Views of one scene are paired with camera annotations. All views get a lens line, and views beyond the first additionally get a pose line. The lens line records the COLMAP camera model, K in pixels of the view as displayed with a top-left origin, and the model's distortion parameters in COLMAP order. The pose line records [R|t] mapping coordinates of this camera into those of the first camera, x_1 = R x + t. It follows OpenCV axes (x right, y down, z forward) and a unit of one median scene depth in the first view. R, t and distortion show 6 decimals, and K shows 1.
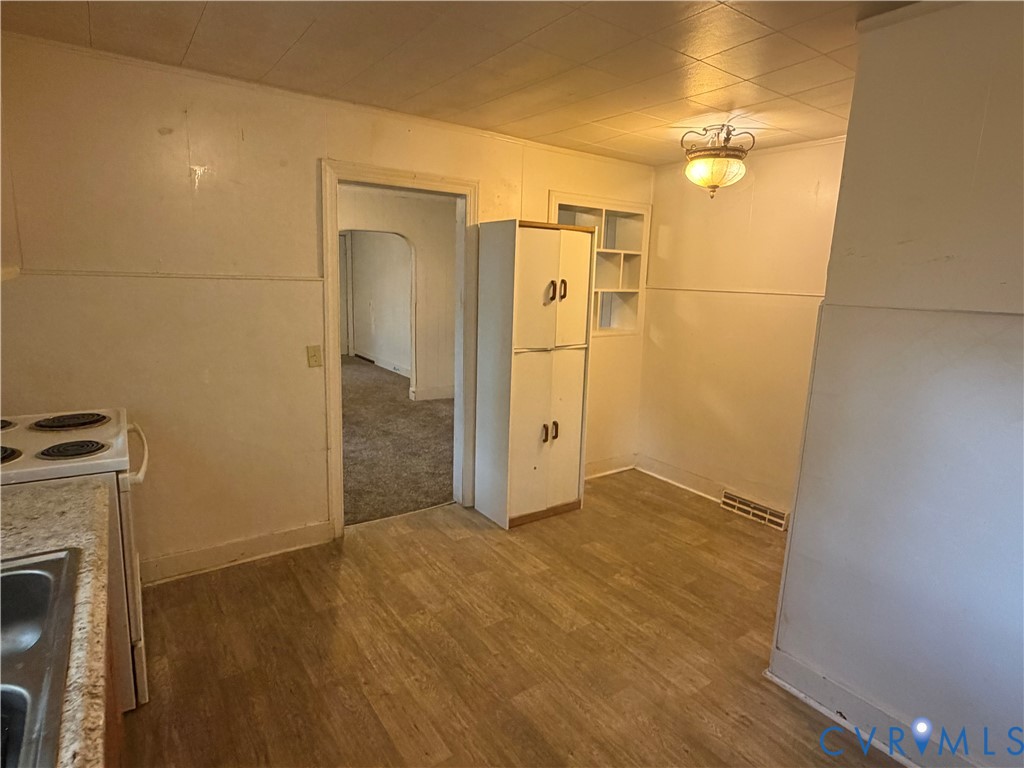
lens RADIAL K [[558.2, 0, 512.0], [0, 558.2, 384.0], [0, 0, 1]] dist [-0.001570, -0.000271]
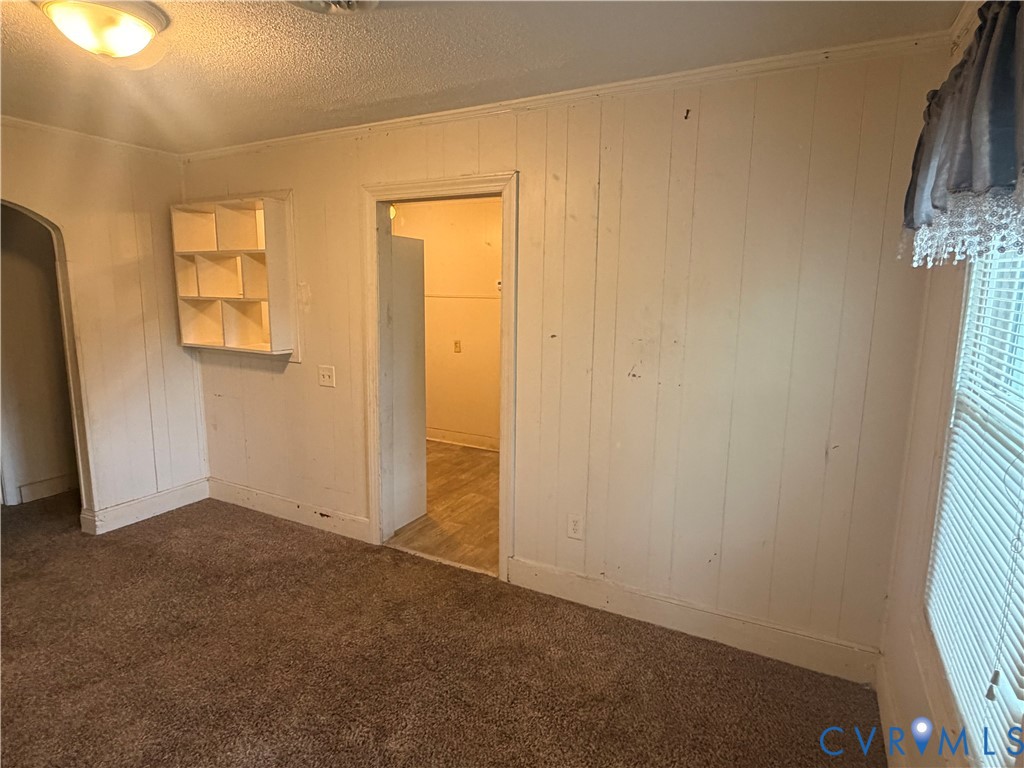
lens RADIAL K [[558.2, 0, 512.0], [0, 558.2, 384.0], [0, 0, 1]] dist [-0.001570, -0.000271]
pose [[-0.460663, -0.176708, 0.869807, -1.060059], [0.144130, 0.952081, 0.269756, -0.273377], [-0.875794, 0.249632, -0.413120, 1.302204]]
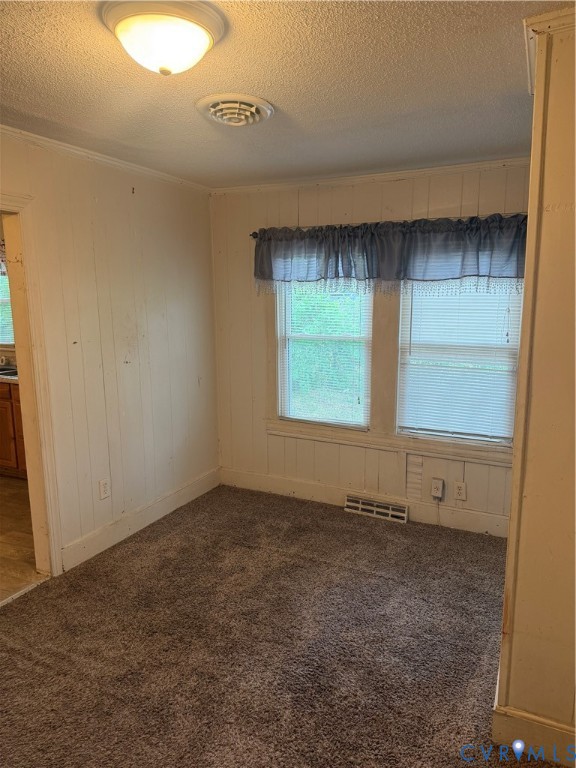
lens RADIAL K [[535.9, 0, 288.0], [0, 535.9, 384.0], [0, 0, 1]] dist [0.002966, 0.000713]
pose [[-0.872861, 0.053328, -0.485046, -0.252391], [-0.113310, 0.944690, 0.307769, -0.373461], [0.474631, 0.323601, -0.818540, 1.856906]]
